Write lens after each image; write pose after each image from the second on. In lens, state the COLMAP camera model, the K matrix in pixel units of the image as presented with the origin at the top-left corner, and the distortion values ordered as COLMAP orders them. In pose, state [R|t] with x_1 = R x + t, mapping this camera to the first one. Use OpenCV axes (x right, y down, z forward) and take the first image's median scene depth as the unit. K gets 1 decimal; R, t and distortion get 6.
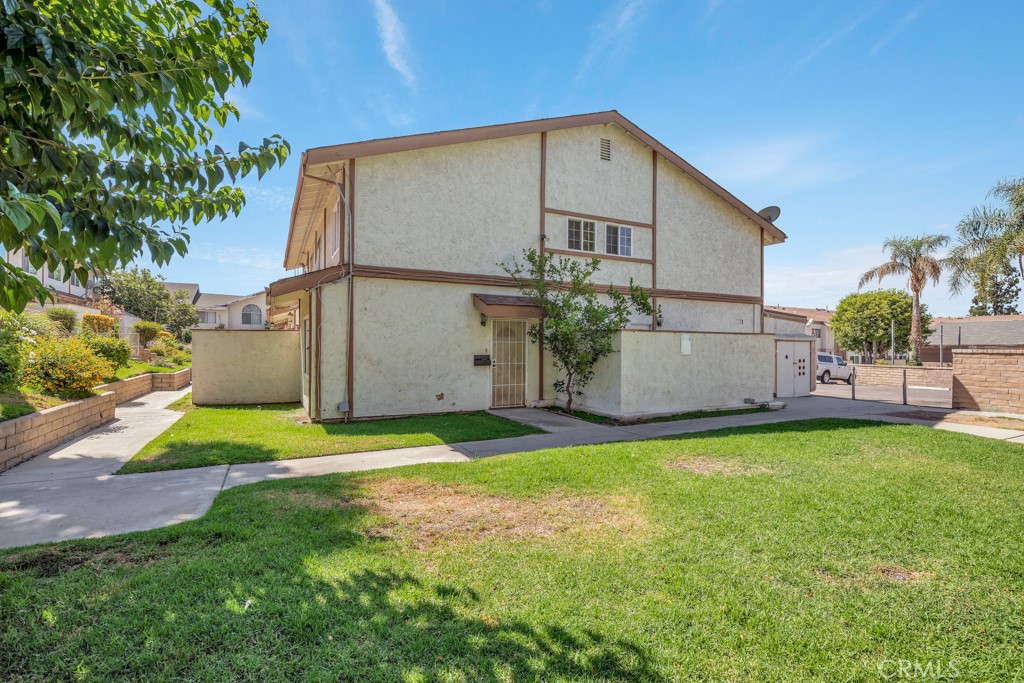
lens RADIAL K [[484.6, 0, 516.2], [0, 484.6, 349.4], [0, 0, 1]] dist [-0.022514, 0.000718]
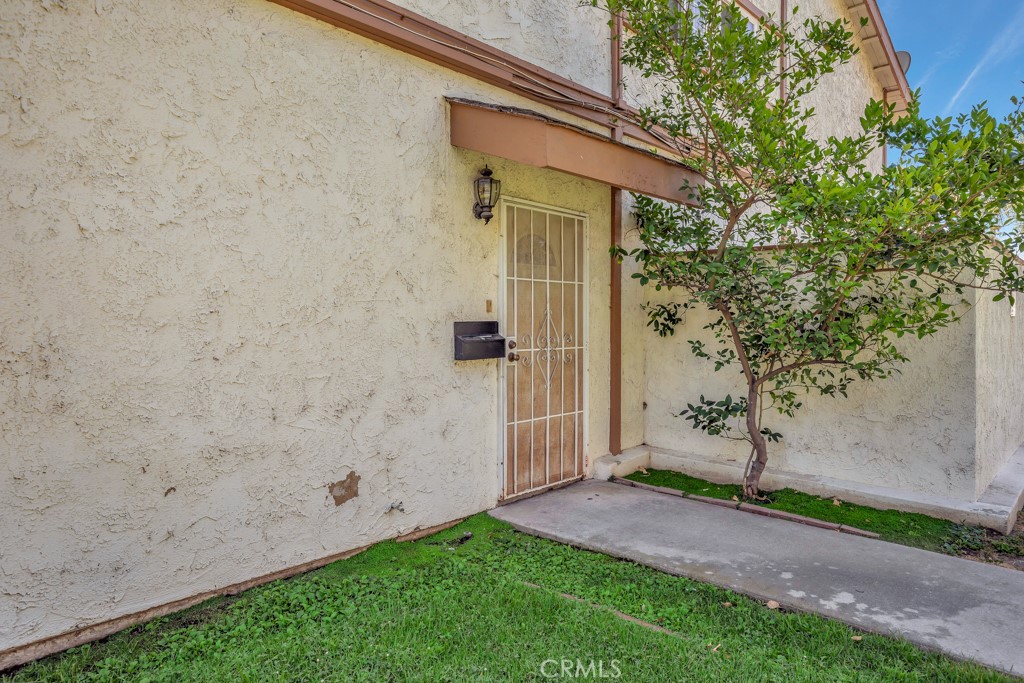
lens RADIAL K [[633.3, 0, 509.2], [0, 633.3, 333.5], [0, 0, 1]] dist [0.001759, -0.001350]
pose [[0.946471, -0.013825, 0.322492, -0.177053], [0.010828, 0.999880, 0.011083, 0.014775], [-0.322606, -0.006998, 0.946507, 0.649851]]
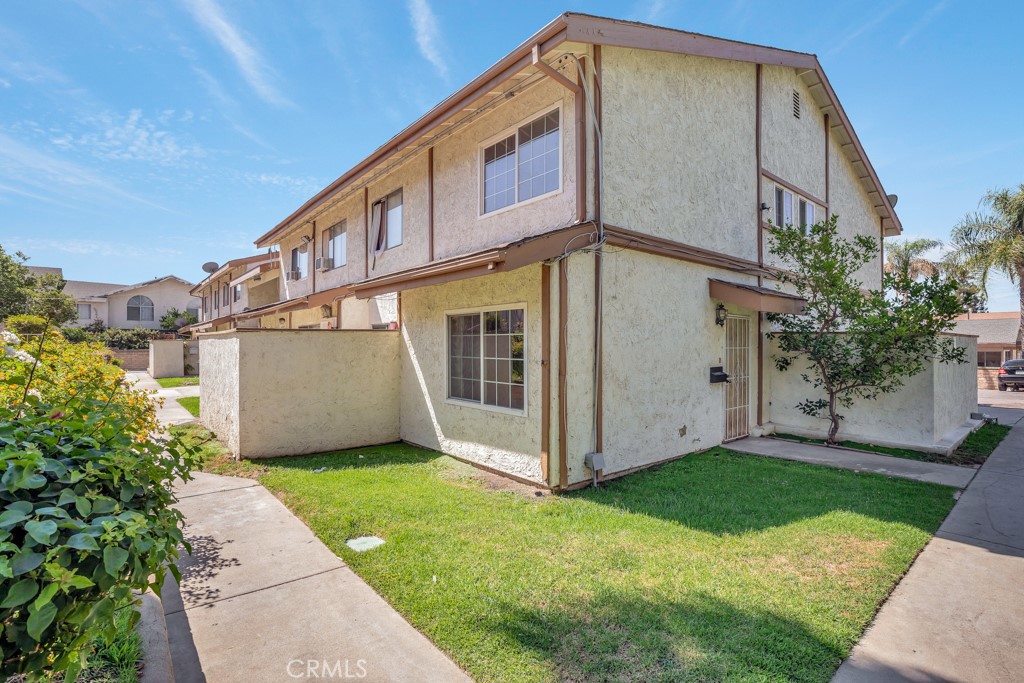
lens RADIAL K [[484.6, 0, 513.7], [0, 484.6, 342.3], [0, 0, 1]] dist [-0.022514, 0.000718]
pose [[0.975462, -0.003238, 0.220143, -0.518743], [0.005693, 0.999928, -0.010518, -0.018872], [-0.220093, 0.011513, 0.975411, 0.391775]]
